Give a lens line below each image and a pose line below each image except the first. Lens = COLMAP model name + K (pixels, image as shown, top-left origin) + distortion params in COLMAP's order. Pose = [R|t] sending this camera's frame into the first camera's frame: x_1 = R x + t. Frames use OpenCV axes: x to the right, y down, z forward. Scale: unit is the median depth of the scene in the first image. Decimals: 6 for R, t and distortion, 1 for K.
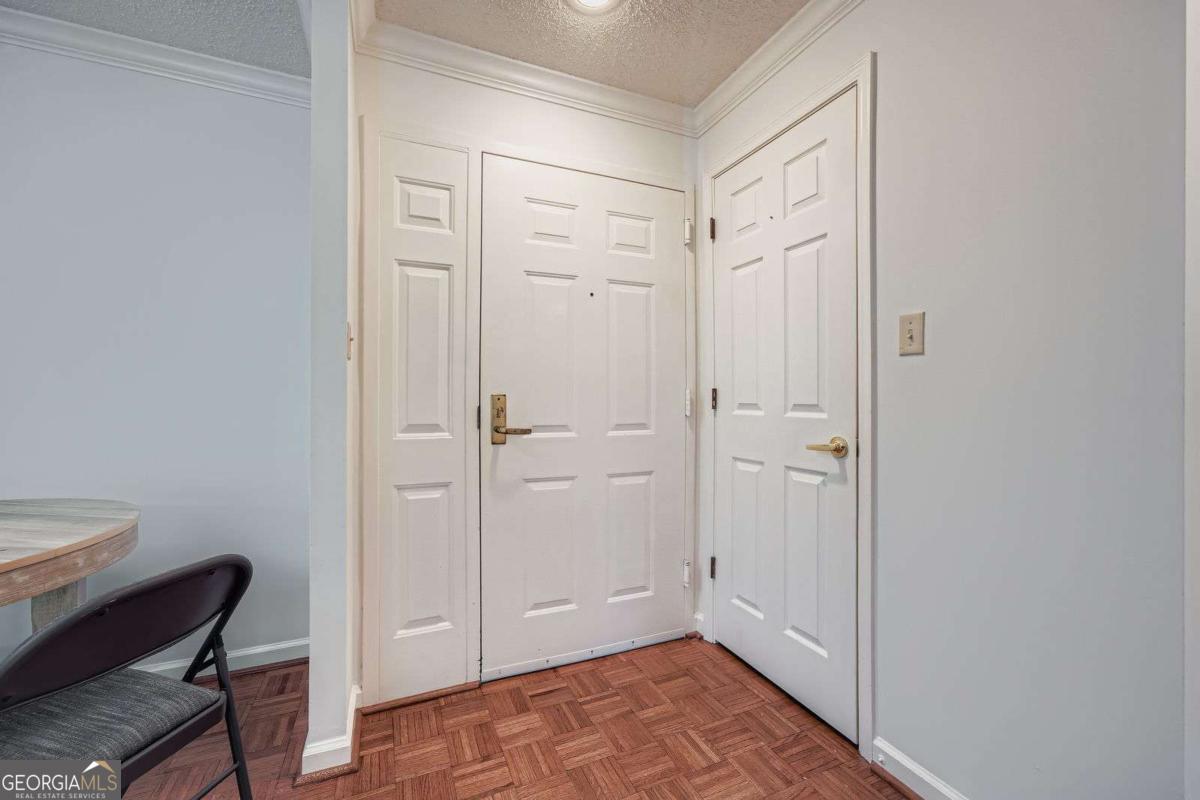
lens RADIAL K [[493.2, 0, 592.6], [0, 493.2, 397.9], [0, 0, 1]] dist [-0.000159, 0.005773]
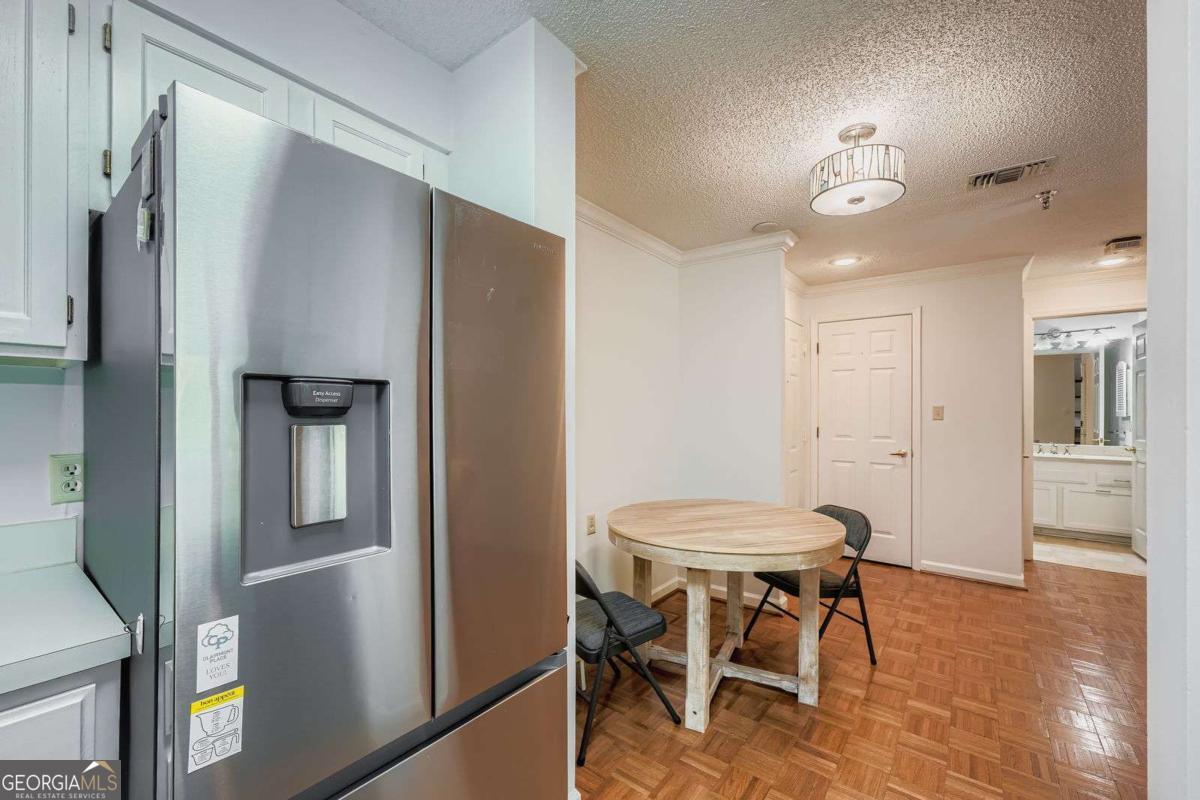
lens RADIAL K [[493.2, 0, 598.7], [0, 493.2, 406.9], [0, 0, 1]] dist [-0.000159, 0.005773]
pose [[0.872396, -0.000459, 0.488800, -2.098797], [-0.000448, 0.999998, 0.001738, -0.142952], [-0.488800, -0.001735, 0.872394, -0.448718]]
